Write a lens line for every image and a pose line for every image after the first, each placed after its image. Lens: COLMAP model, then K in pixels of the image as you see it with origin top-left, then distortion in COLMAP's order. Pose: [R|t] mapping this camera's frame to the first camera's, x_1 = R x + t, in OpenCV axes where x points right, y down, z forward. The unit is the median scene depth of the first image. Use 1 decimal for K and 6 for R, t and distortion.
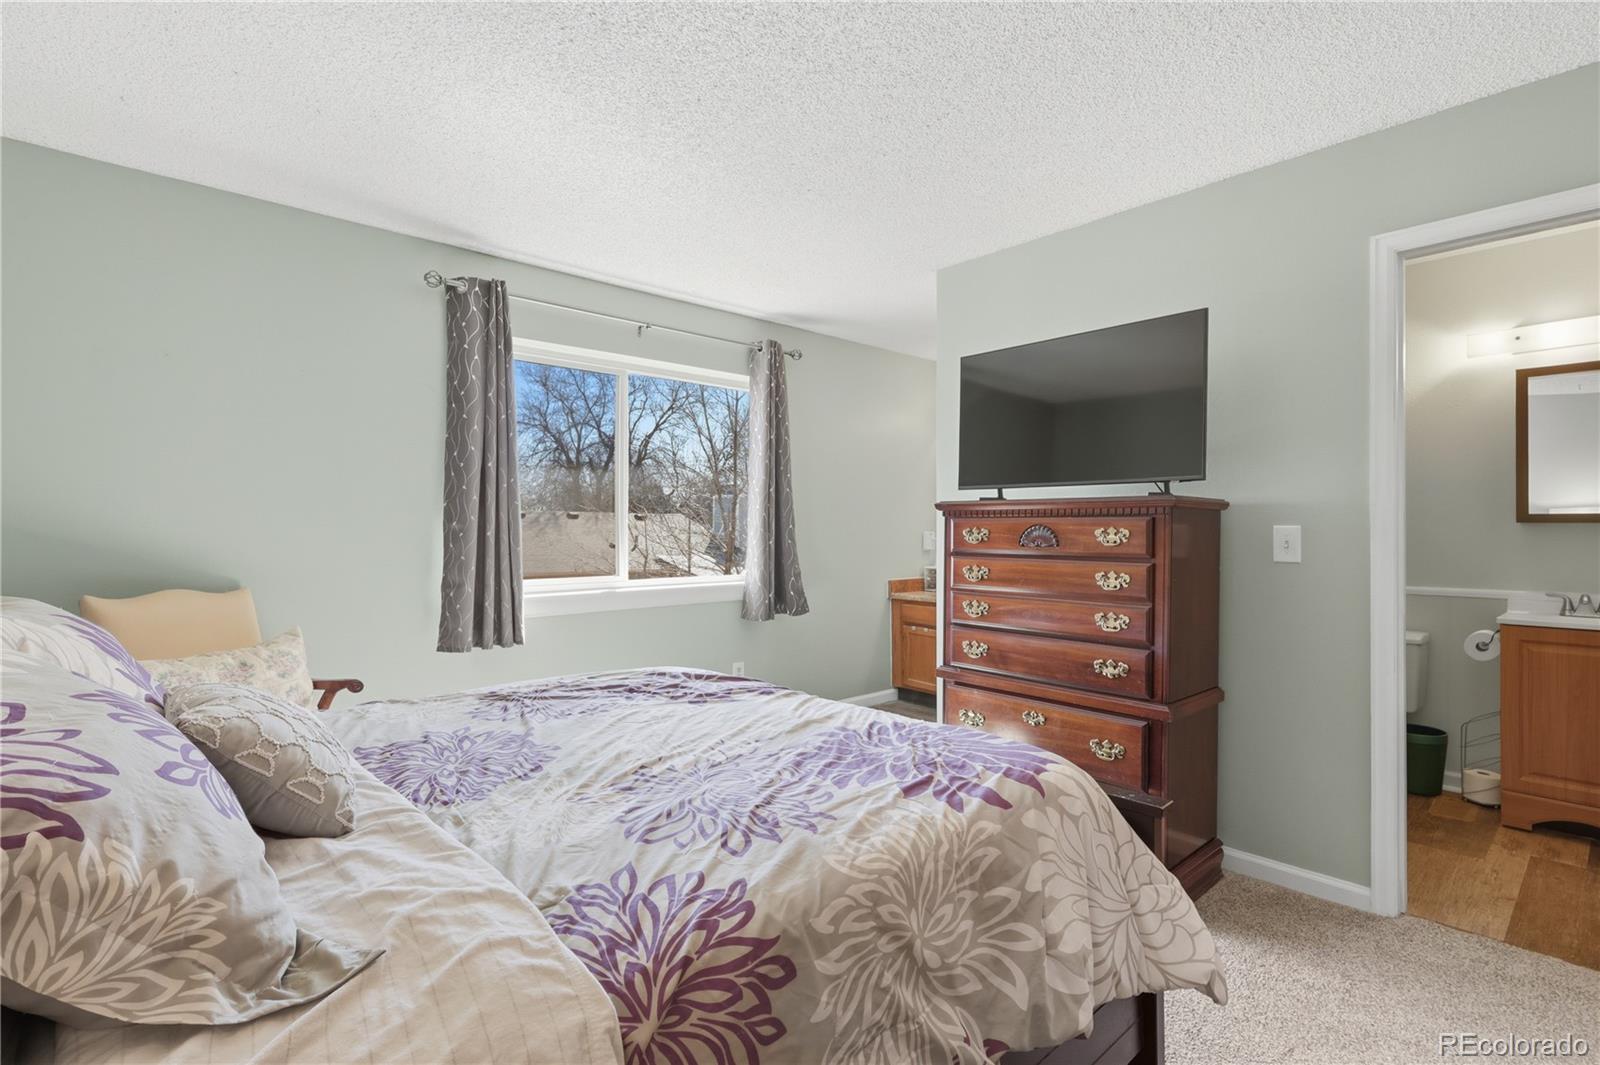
lens RADIAL K [[757.4, 0, 800.0], [0, 757.4, 532.5], [0, 0, 1]] dist [-0.002545, 0.000098]
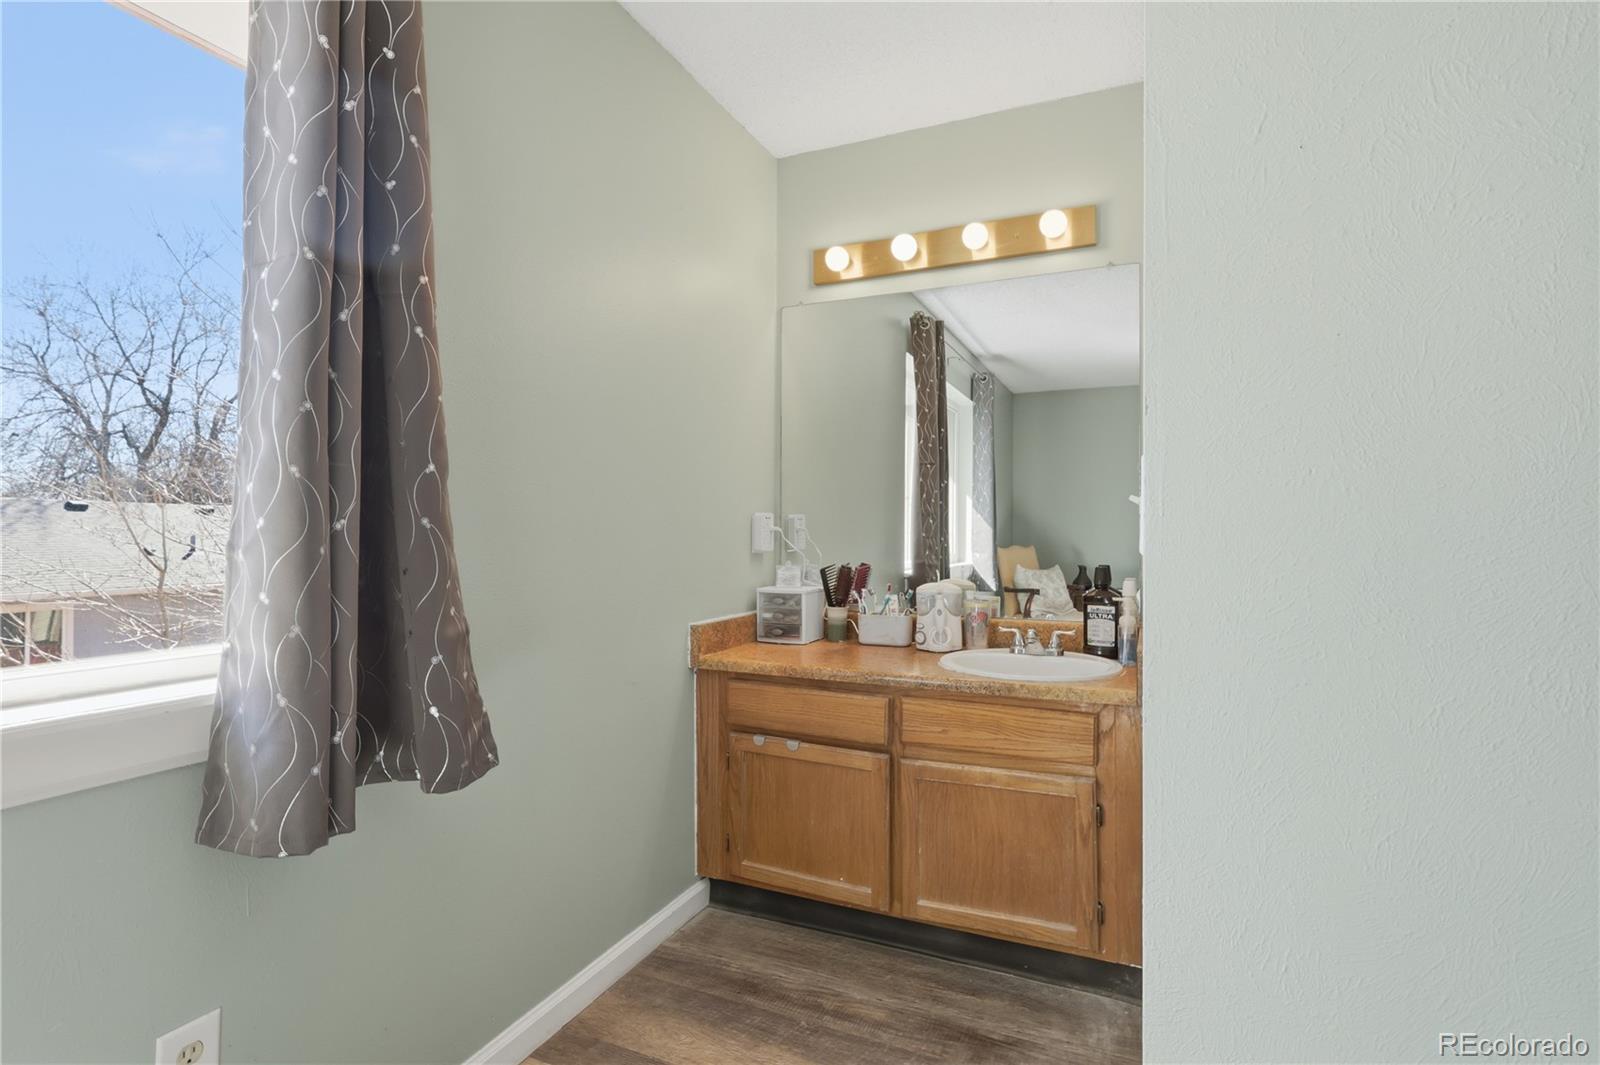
lens RADIAL K [[795.2, 0, 800.0], [0, 795.2, 532.5], [0, 0, 1]] dist [0.002197, 0.000697]
pose [[0.917675, 0.004921, 0.397301, -0.003041], [-0.002589, 0.999976, -0.006404, 0.014104], [-0.397323, 0.004848, 0.917666, 0.566202]]
